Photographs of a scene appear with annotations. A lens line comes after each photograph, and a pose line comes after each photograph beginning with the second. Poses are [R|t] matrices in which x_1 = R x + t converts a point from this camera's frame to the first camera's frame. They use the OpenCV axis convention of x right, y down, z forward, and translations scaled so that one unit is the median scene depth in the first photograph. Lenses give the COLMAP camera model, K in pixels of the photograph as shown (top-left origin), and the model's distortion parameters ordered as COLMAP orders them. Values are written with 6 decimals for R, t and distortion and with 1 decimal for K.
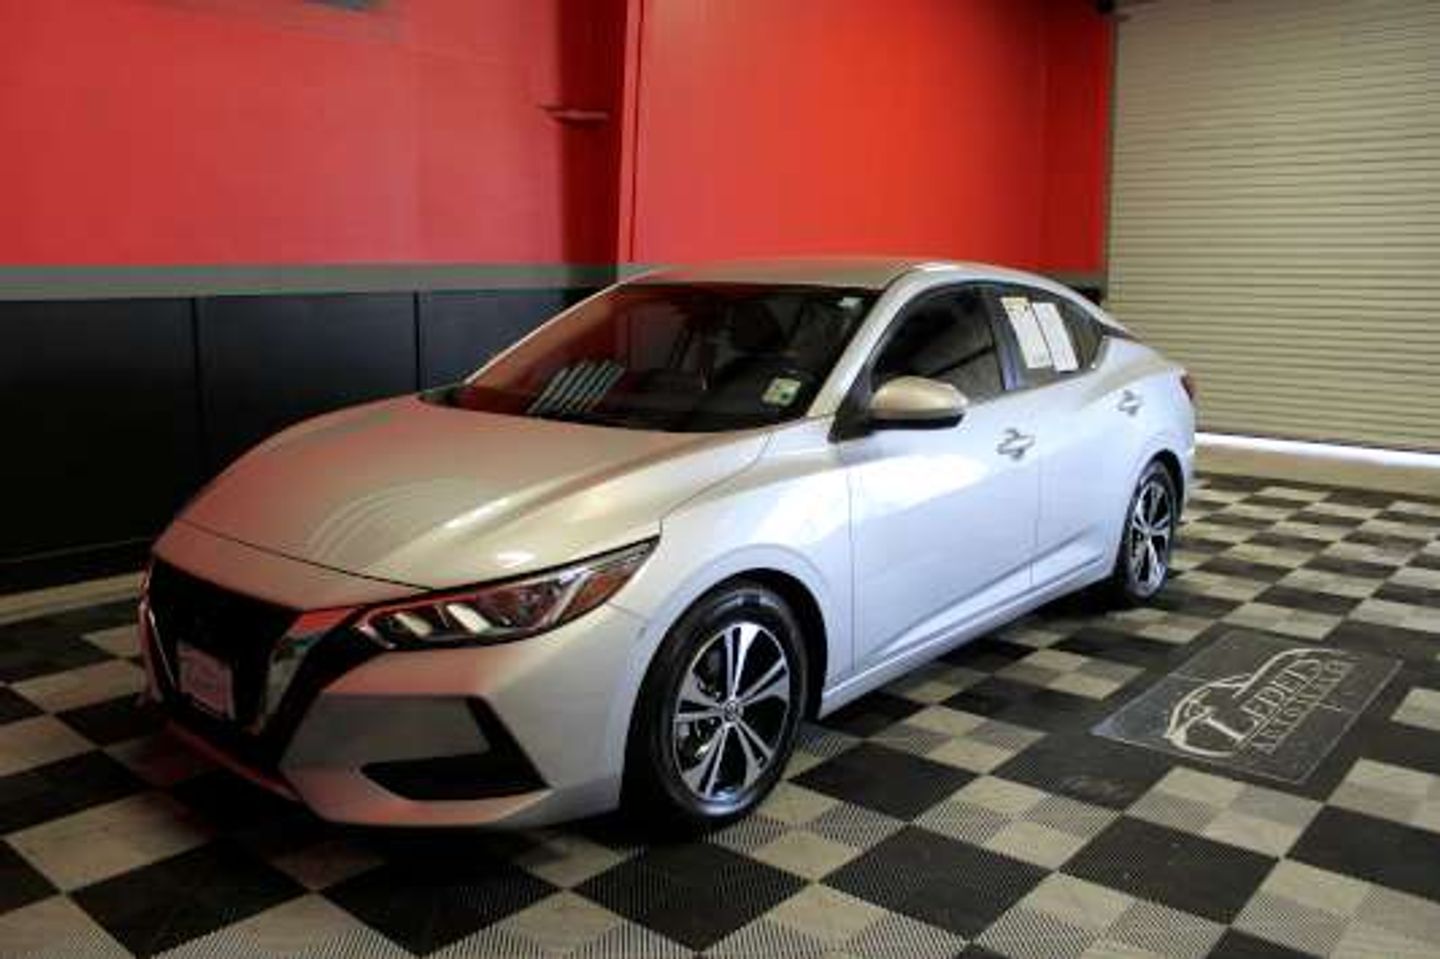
lens RADIAL K [[1212.2, 0, 701.3], [0, 1212.2, 460.7], [0, 0, 1]] dist [-0.166286, 0.140978]
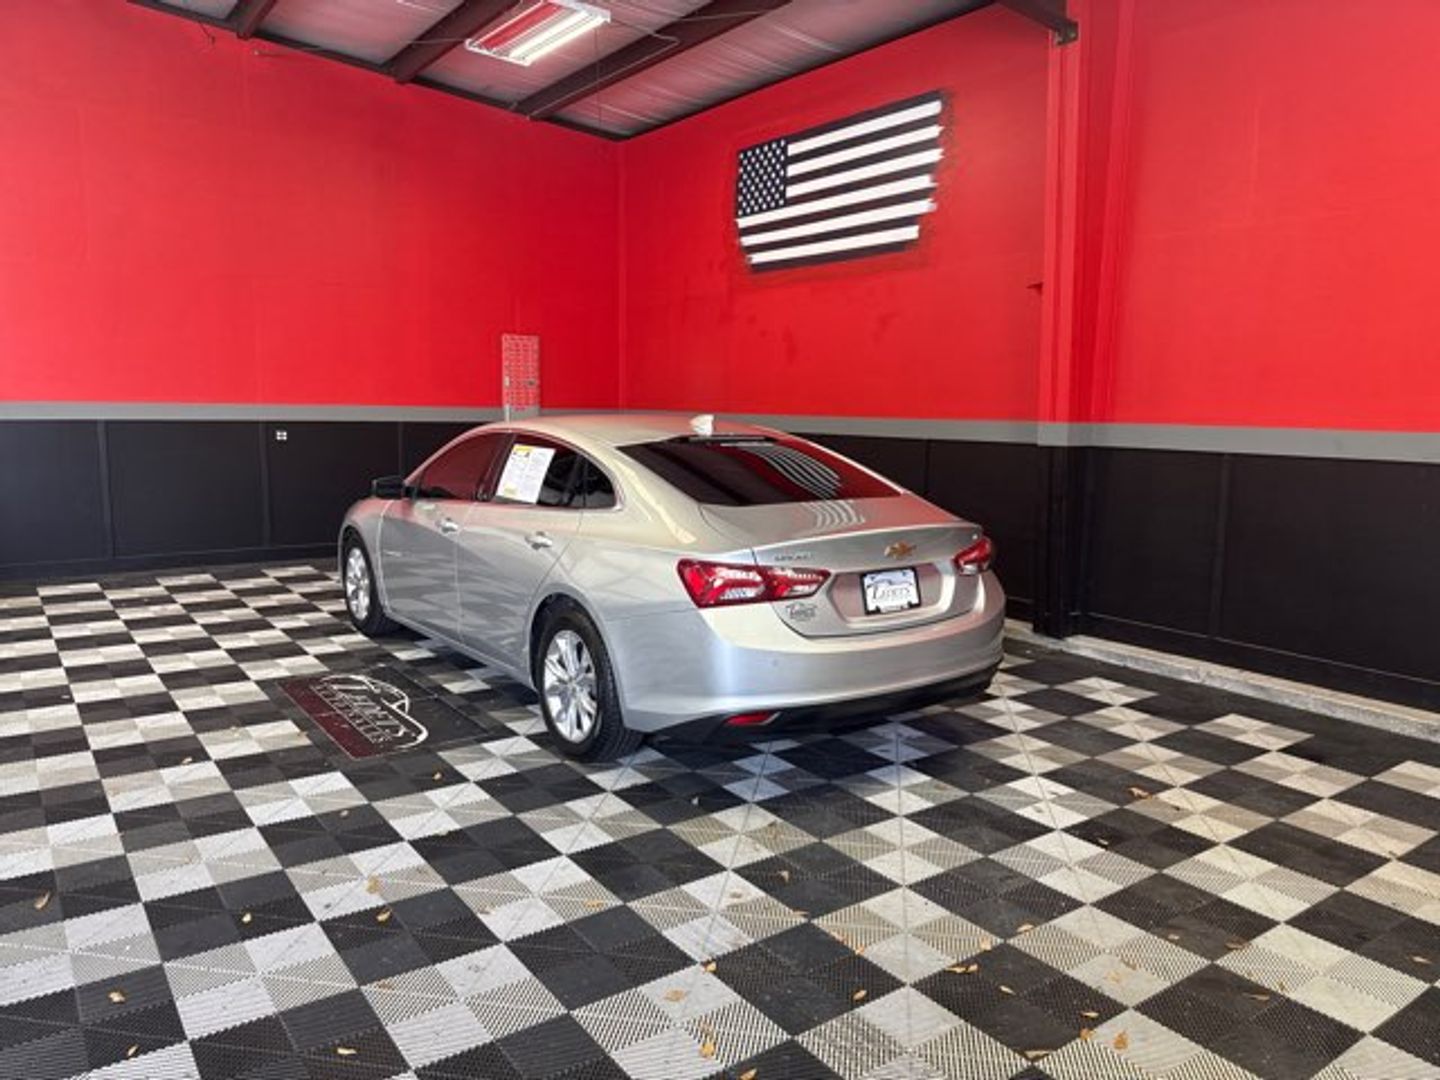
lens RADIAL K [[1023.8, 0, 721.8], [0, 1023.8, 554.4], [0, 0, 1]] dist [0.042922, -0.055465]
pose [[-0.224425, 0.133675, -0.965279, 1.627026], [-0.168813, 0.970238, 0.173610, -0.287947], [0.959758, 0.201914, -0.195180, 1.656138]]
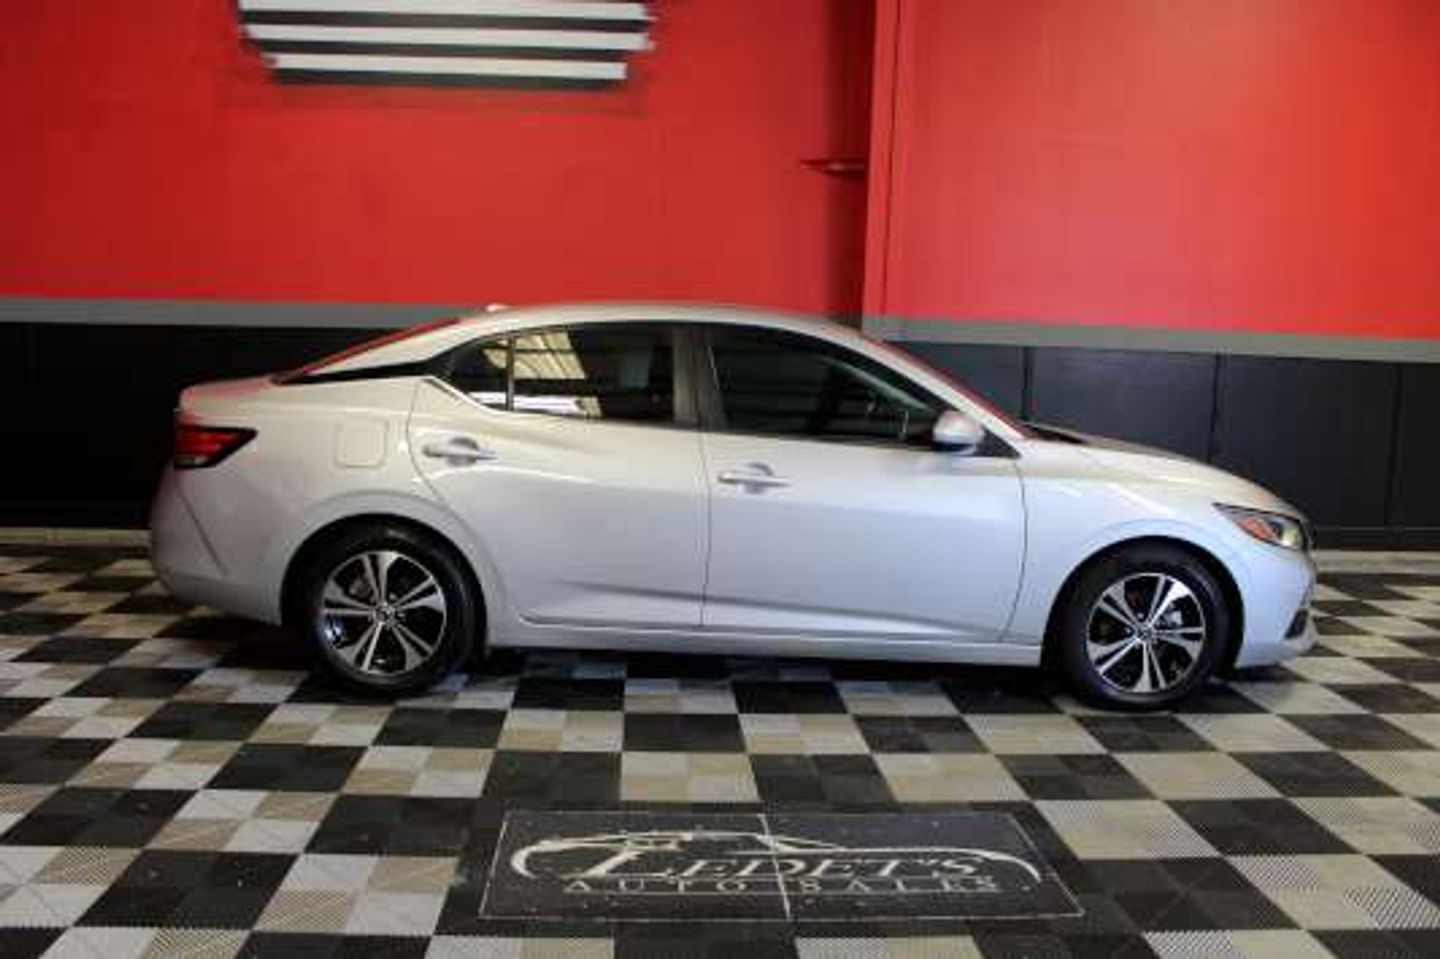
lens RADIAL K [[1212.2, 0, 711.6], [0, 1212.2, 489.3], [0, 0, 1]] dist [-0.166286, 0.140978]
pose [[0.698285, 0.111234, -0.707124, 0.982665], [-0.135176, 0.990570, 0.022335, -0.051780], [0.702941, 0.079990, 0.706736, 0.414533]]
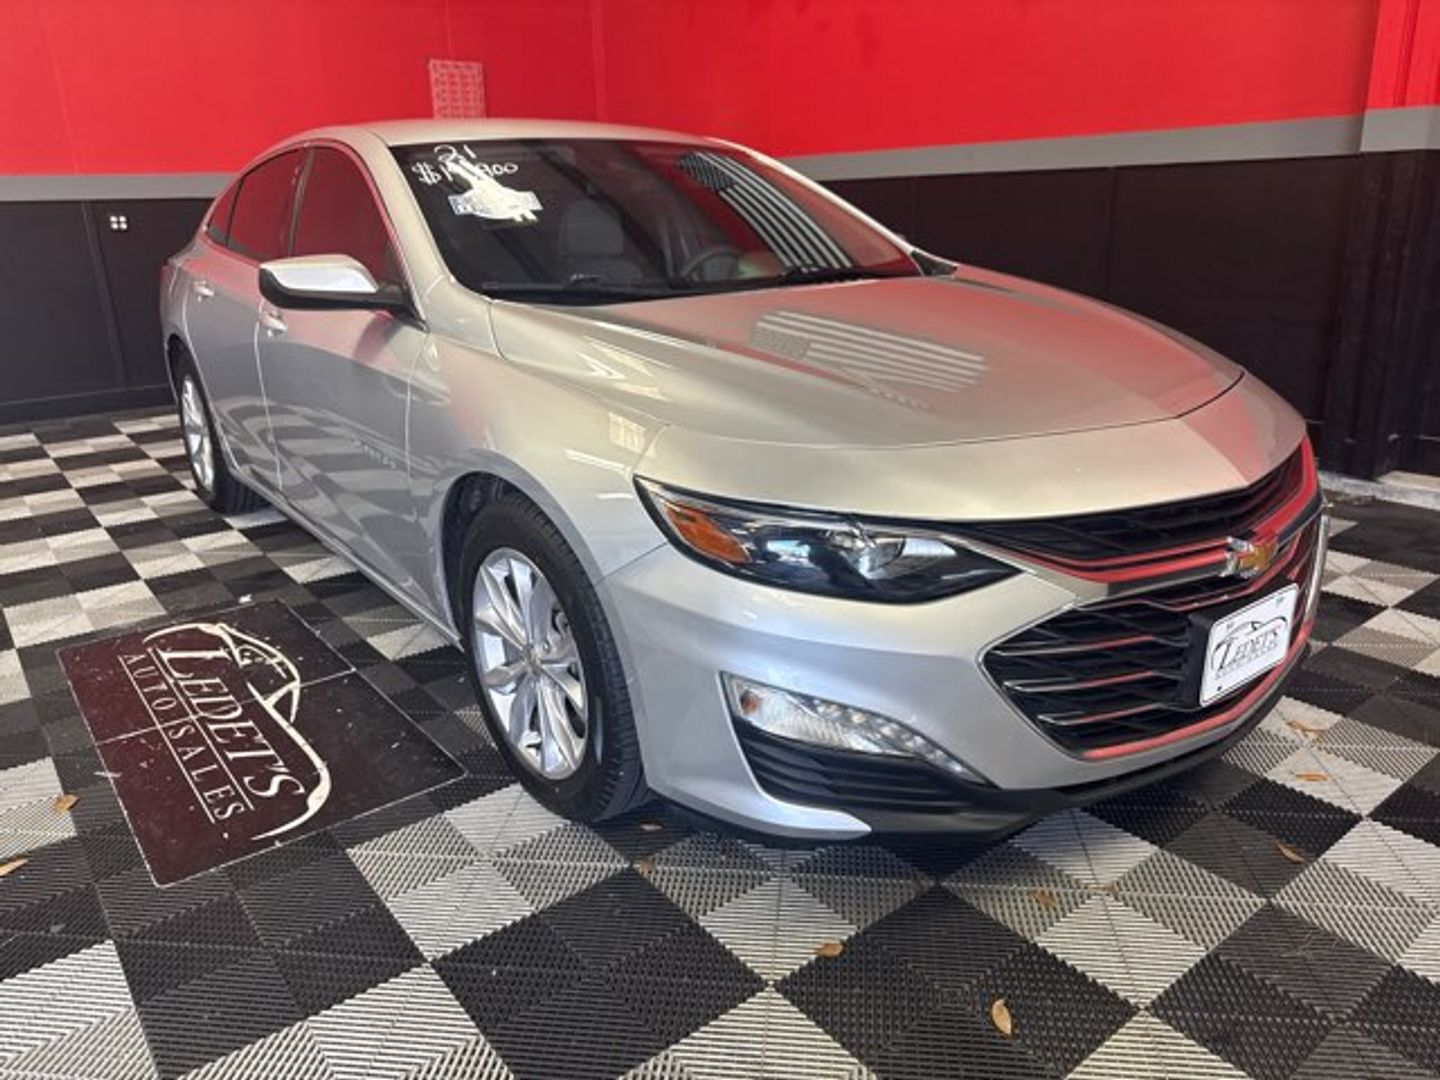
lens RADIAL K [[1023.8, 0, 712.1], [0, 1023.8, 553.9], [0, 0, 1]] dist [0.042922, -0.055465]
pose [[-0.192288, 0.317018, -0.928722, 1.018368], [-0.126617, 0.930458, 0.343826, -0.159581], [0.973136, 0.183705, -0.138776, 1.393822]]
